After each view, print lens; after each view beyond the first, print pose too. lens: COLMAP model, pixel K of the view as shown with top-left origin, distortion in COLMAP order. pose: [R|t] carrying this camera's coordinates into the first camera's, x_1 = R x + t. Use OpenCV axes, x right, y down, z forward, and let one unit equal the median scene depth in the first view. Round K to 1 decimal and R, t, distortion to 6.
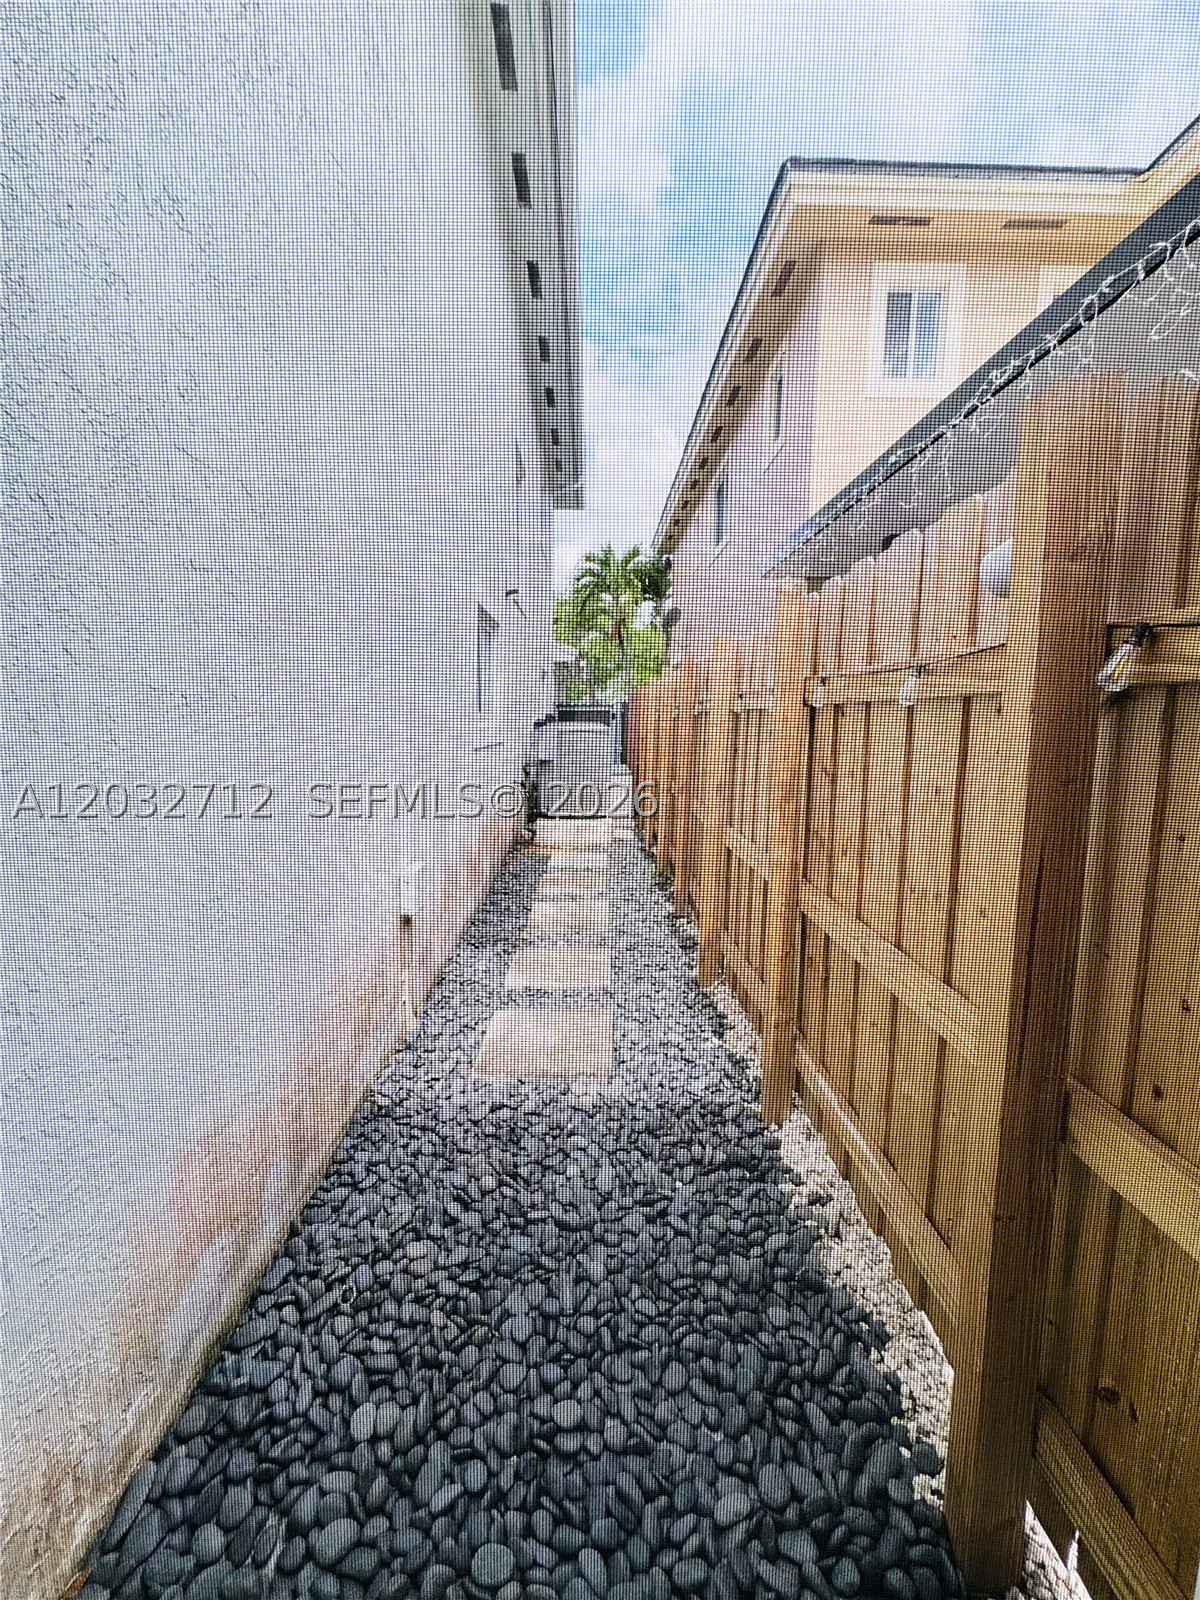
lens RADIAL K [[643.7, 0, 603.2], [0, 643.7, 798.3], [0, 0, 1]] dist [-0.003226, -0.000303]
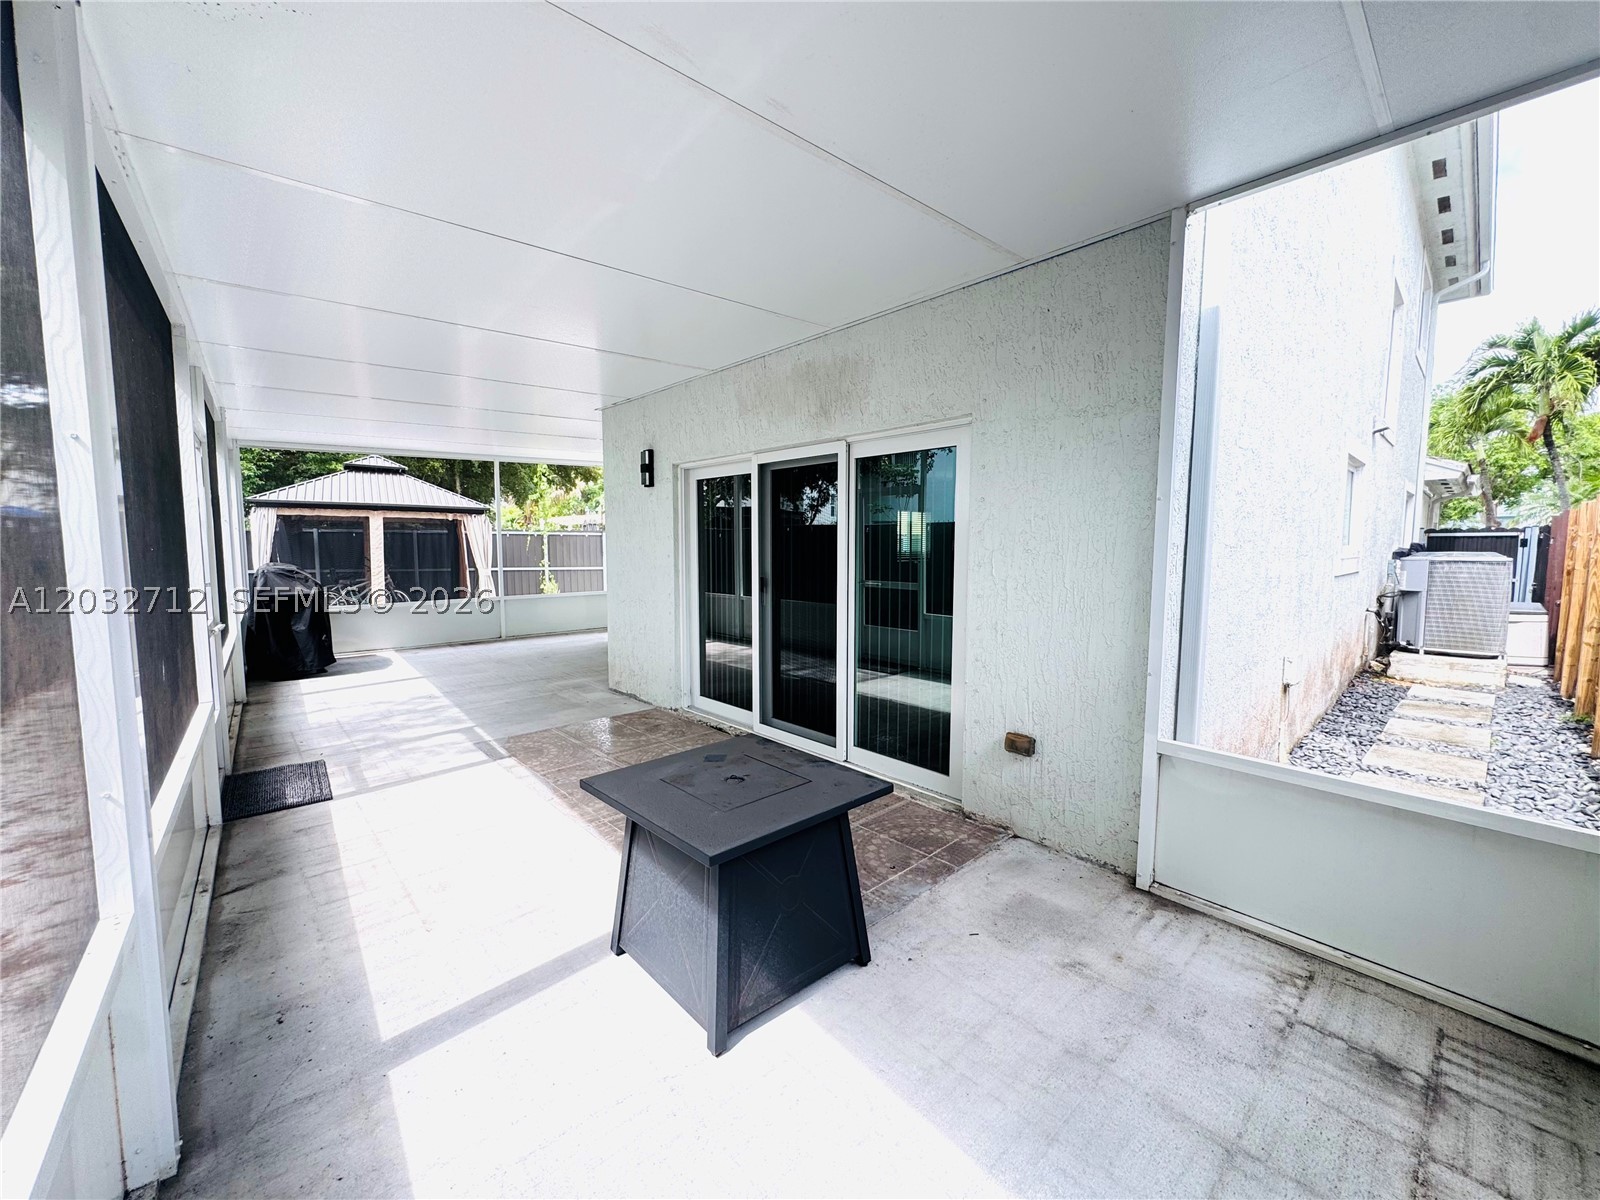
lens RADIAL K [[643.7, 0, 800.4], [0, 643.7, 595.1], [0, 0, 1]] dist [-0.003226, -0.000303]
pose [[0.670881, 0.052875, -0.739677, 0.006961], [-0.087402, 0.996140, -0.008065, 0.026149], [0.736396, 0.070060, 0.672913, -0.241032]]
